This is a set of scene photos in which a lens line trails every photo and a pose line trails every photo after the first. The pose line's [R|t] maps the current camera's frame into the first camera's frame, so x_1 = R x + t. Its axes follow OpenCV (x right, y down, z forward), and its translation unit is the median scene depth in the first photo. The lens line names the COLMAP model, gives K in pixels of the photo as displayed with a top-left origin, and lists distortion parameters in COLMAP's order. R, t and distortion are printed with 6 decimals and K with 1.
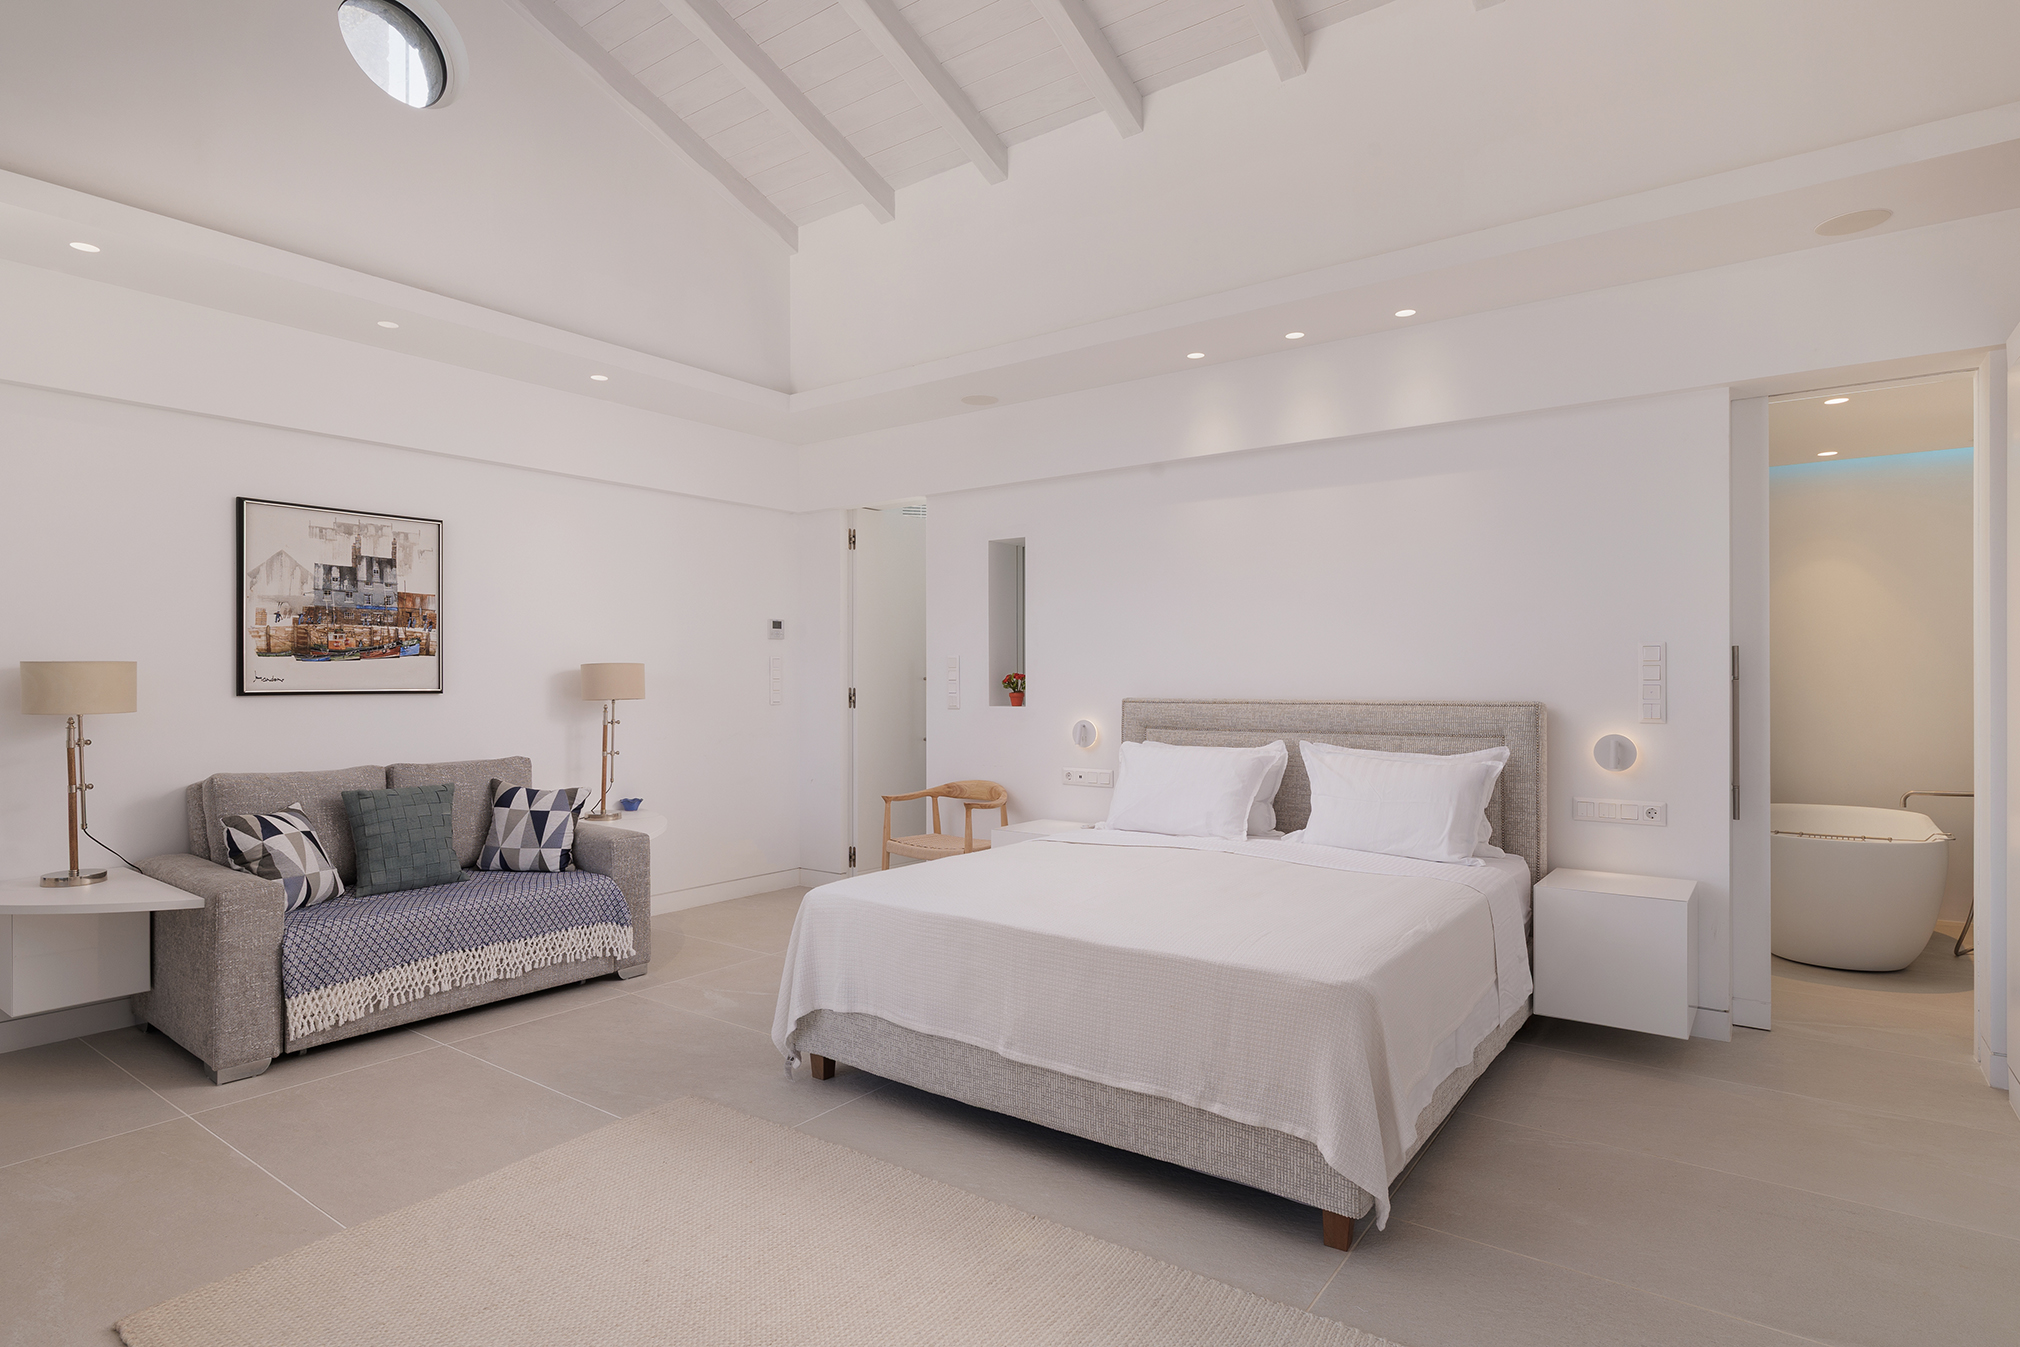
lens RADIAL K [[1031.9, 0, 1010.0], [0, 1031.9, 673.5], [0, 0, 1]] dist [0.000603, 0.000150]
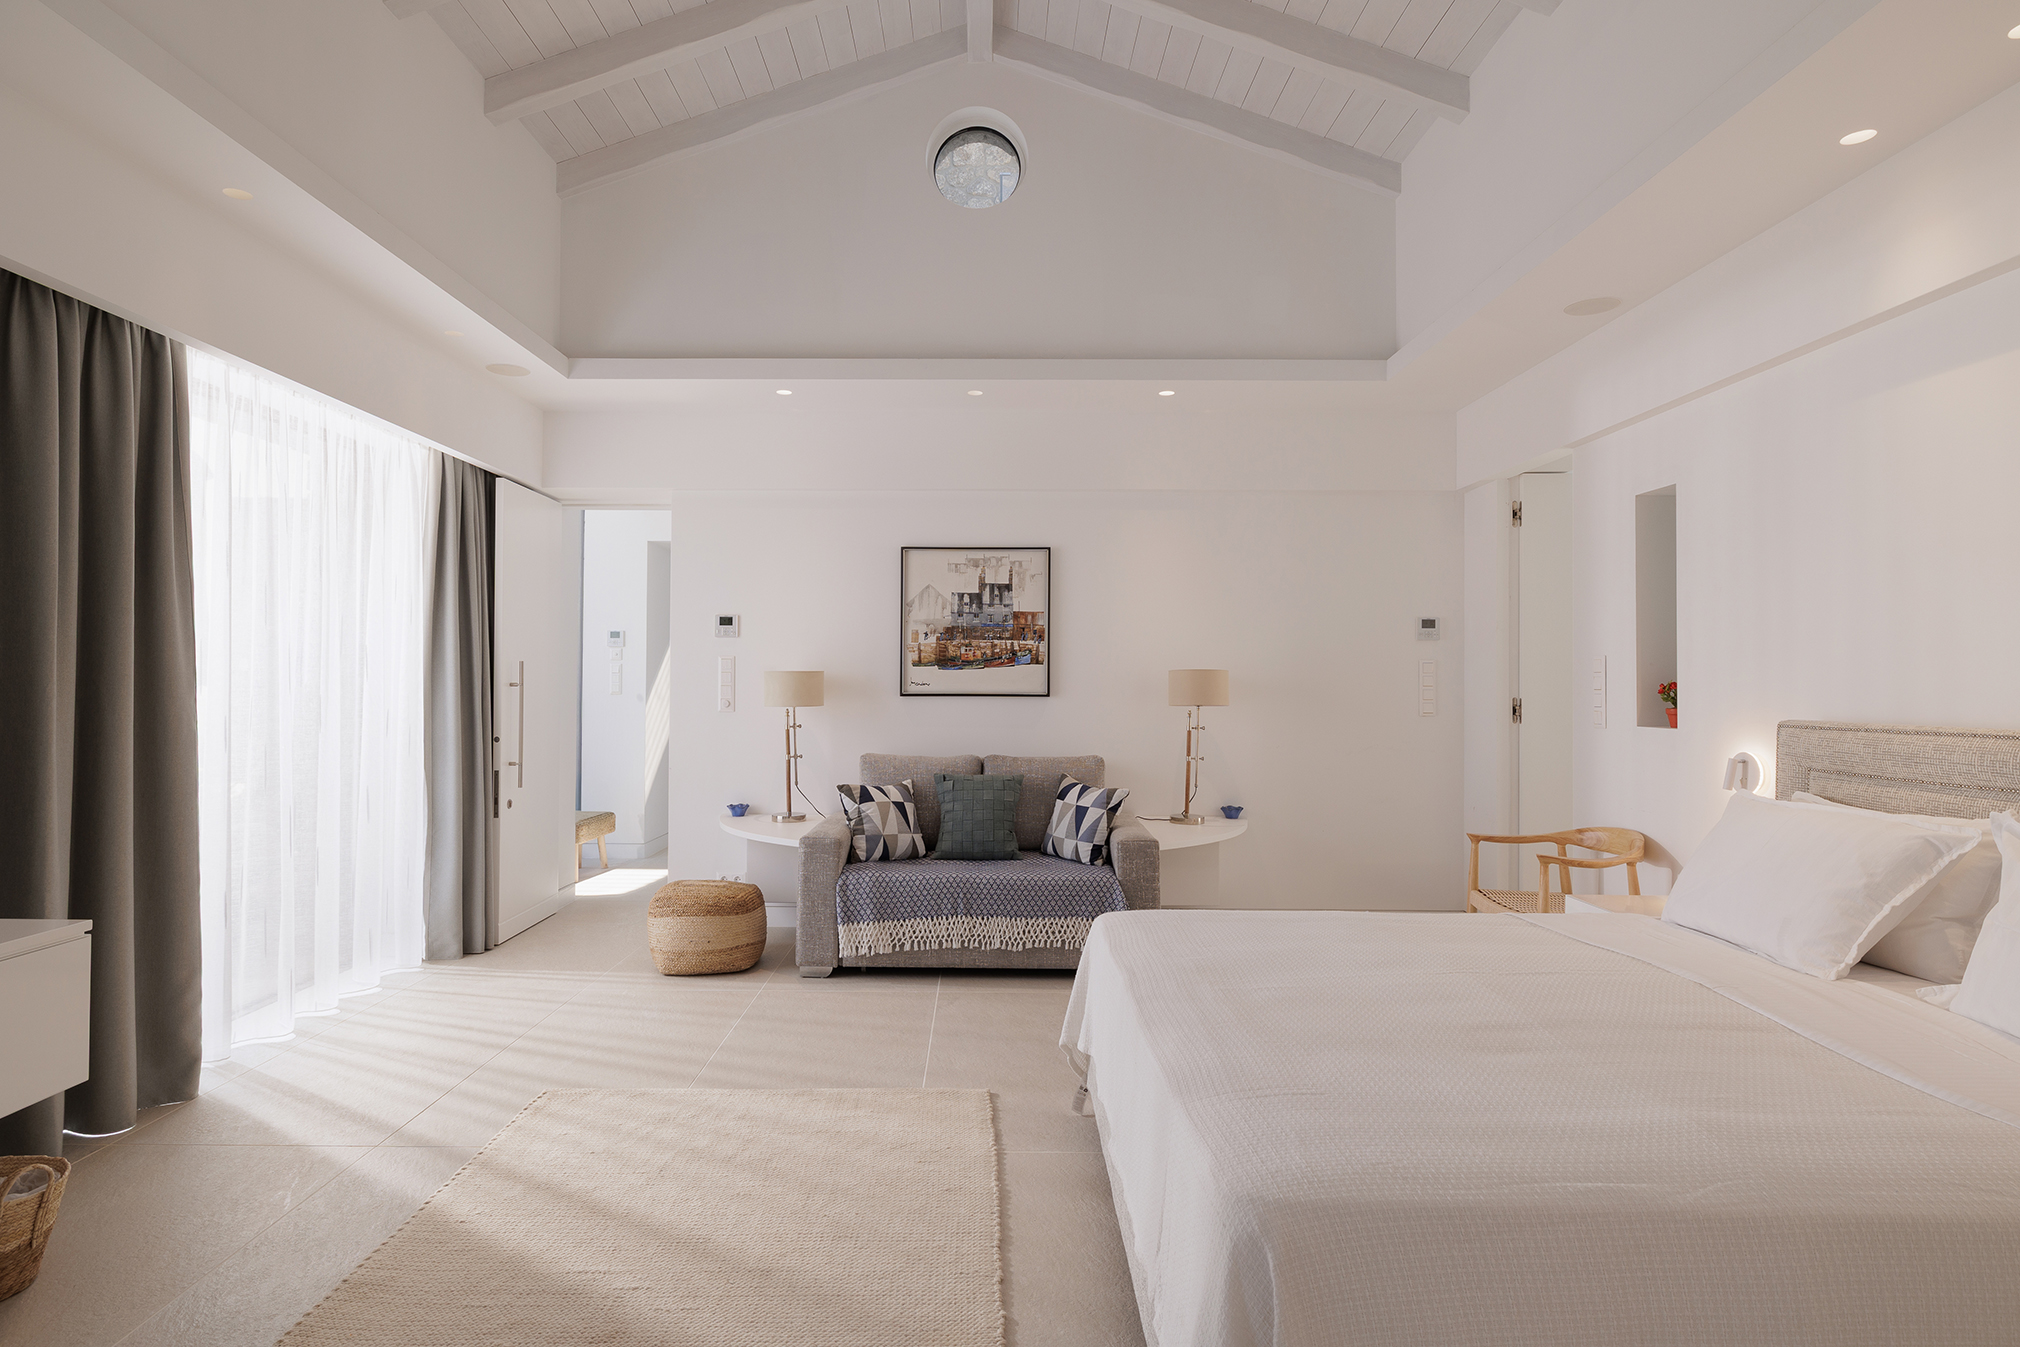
lens RADIAL K [[1045.0, 0, 1005.2], [0, 1045.0, 664.1], [0, 0, 1]] dist [-0.001028, -0.000034]
pose [[0.599012, -0.010268, -0.800674, 0.379743], [-0.001066, 0.999907, -0.013621, -0.001347], [0.800739, 0.009013, 0.598945, 0.276532]]
